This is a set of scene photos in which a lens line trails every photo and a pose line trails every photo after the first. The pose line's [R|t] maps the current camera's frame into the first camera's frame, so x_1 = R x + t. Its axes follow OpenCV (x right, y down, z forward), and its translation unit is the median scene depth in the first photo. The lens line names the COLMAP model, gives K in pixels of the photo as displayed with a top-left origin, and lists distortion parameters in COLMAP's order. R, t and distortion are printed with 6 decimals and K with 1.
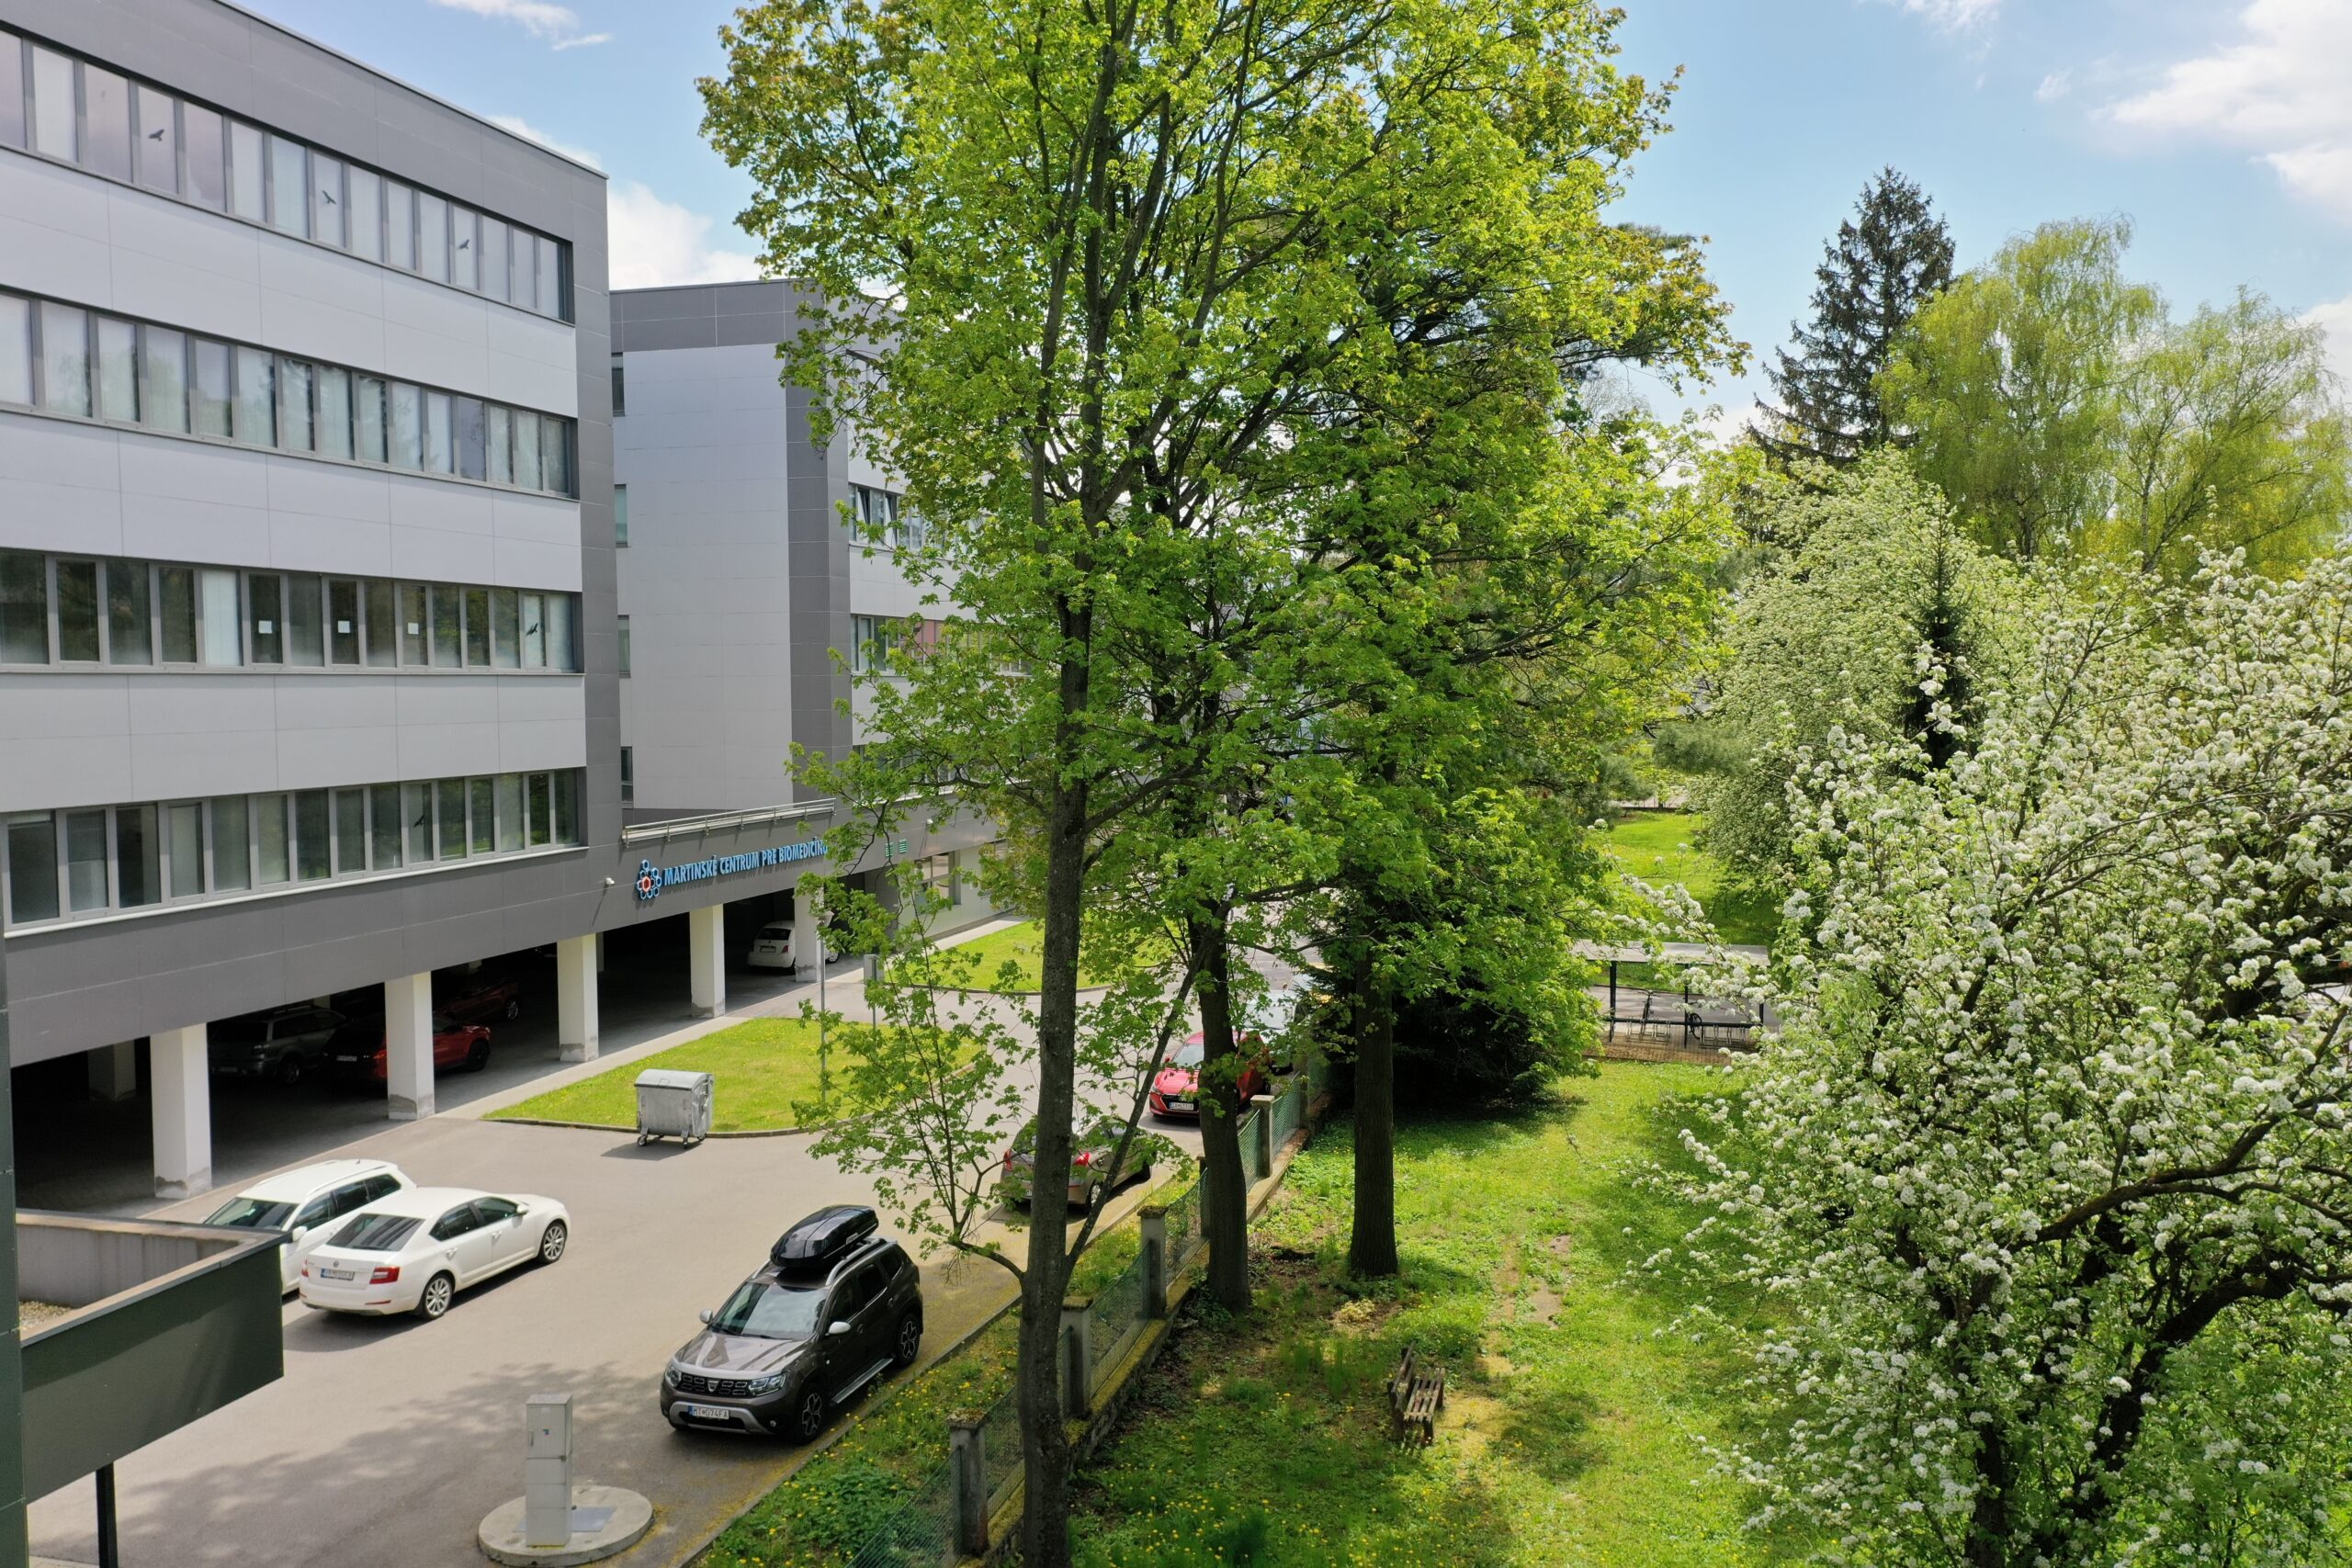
lens RADIAL K [[1863.0, 0, 1182.3], [0, 1863.0, 798.3], [0, 0, 1]] dist [0.004110, 0.005526]
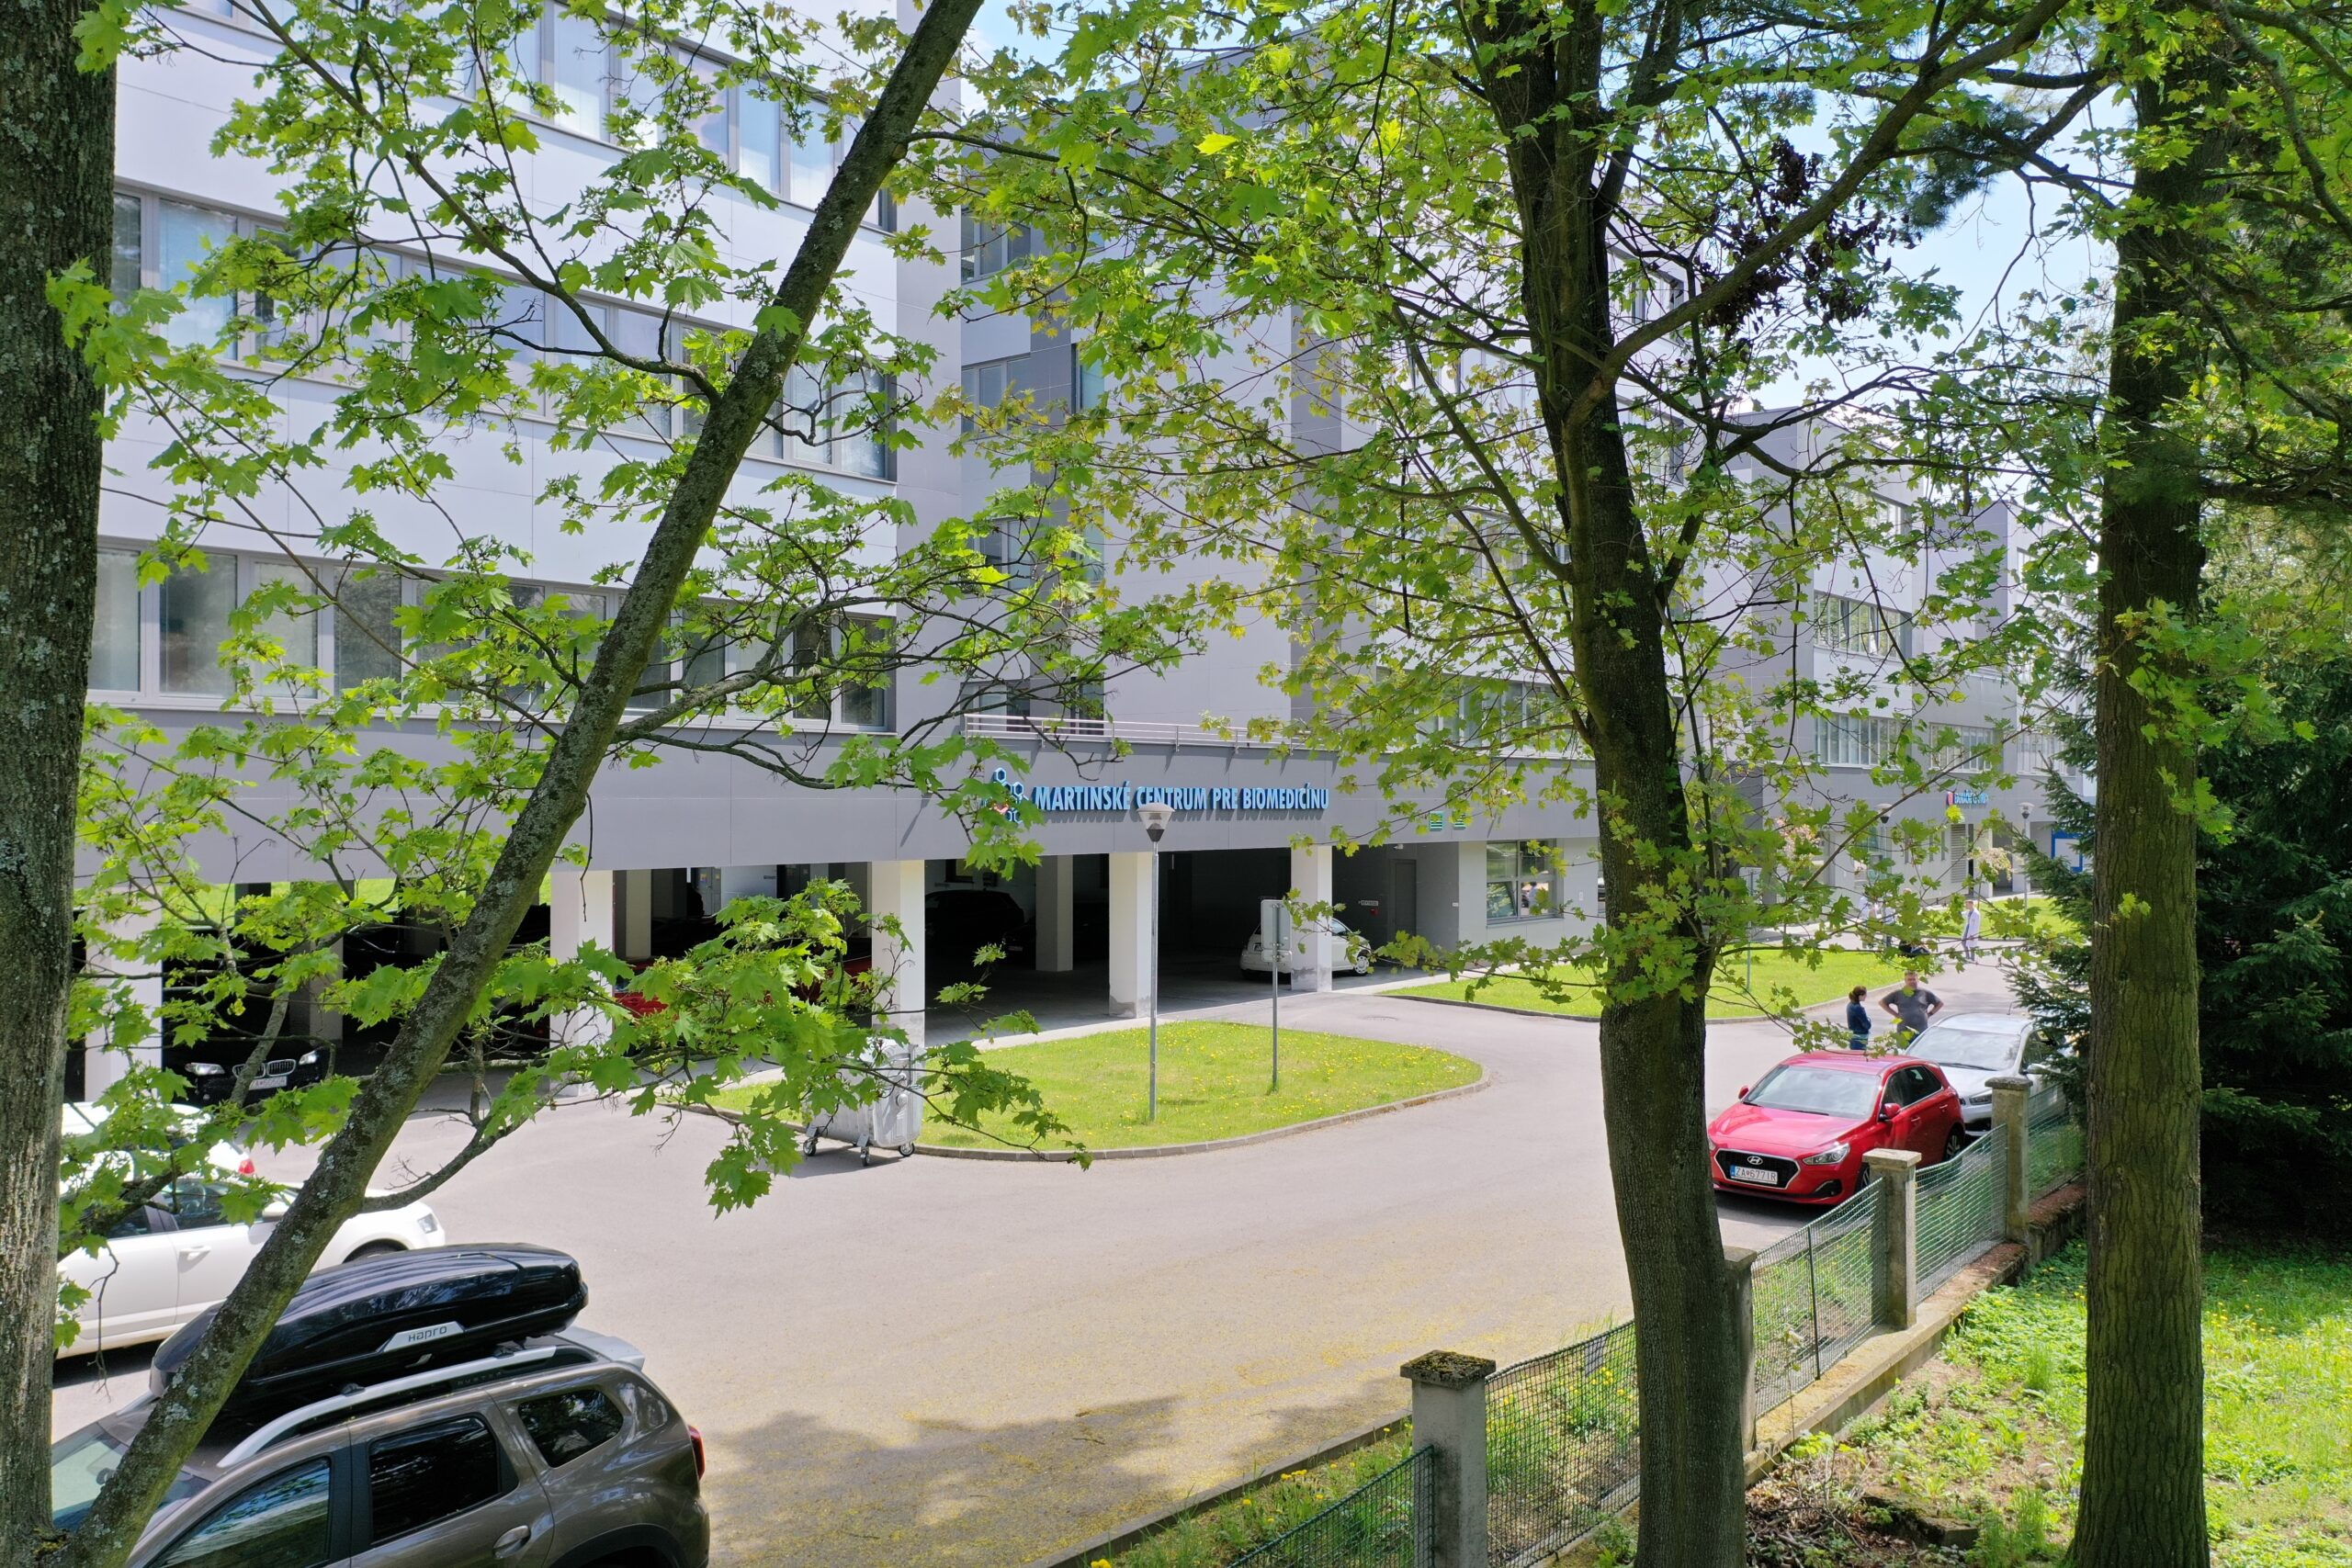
lens RADIAL K [[1863.0, 0, 1192.3], [0, 1863.0, 777.1], [0, 0, 1]] dist [0.004110, 0.005526]
pose [[0.920777, 0.003772, -0.390071, 0.065880], [-0.031675, 0.997374, -0.065125, 0.105245], [0.388801, 0.072321, 0.918479, 0.510706]]
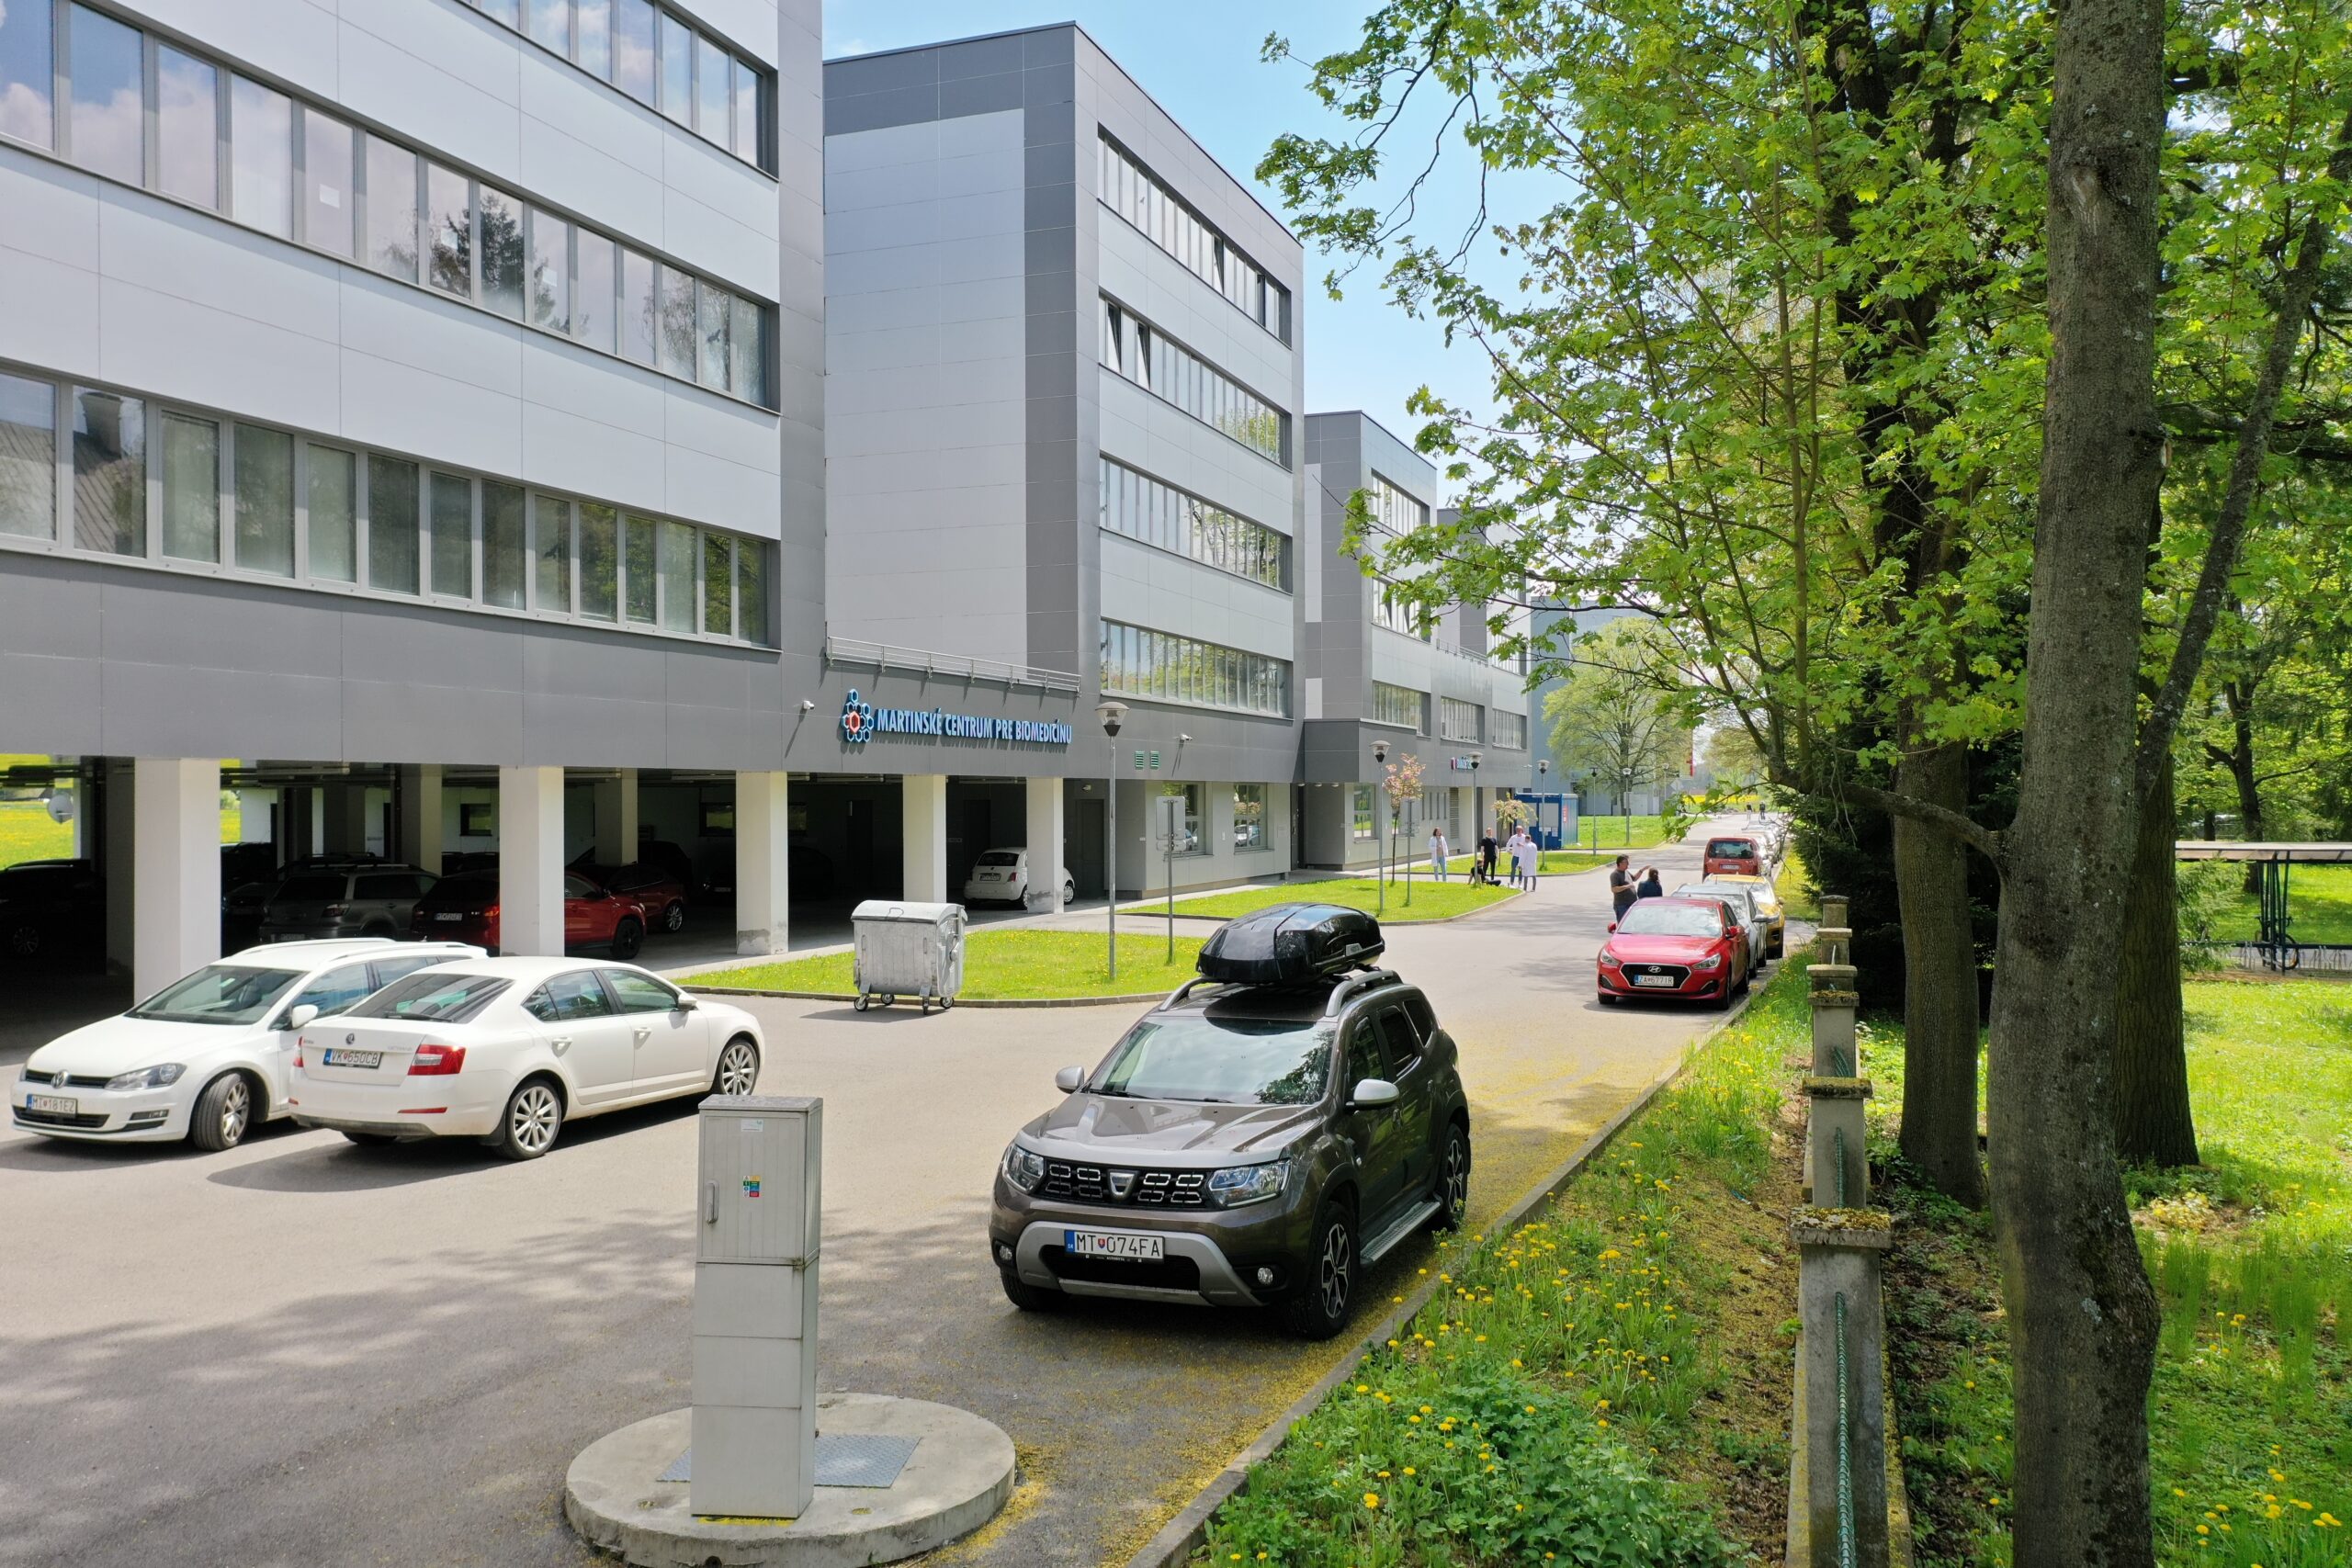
lens RADIAL K [[1863.0, 0, 1173.0], [0, 1863.0, 783.0], [0, 0, 1]] dist [0.004110, 0.005526]
pose [[0.996370, -0.001754, -0.085111, -0.129116], [-0.004254, 0.997513, -0.070350, 0.160867], [0.085023, 0.070456, 0.993885, 0.362658]]
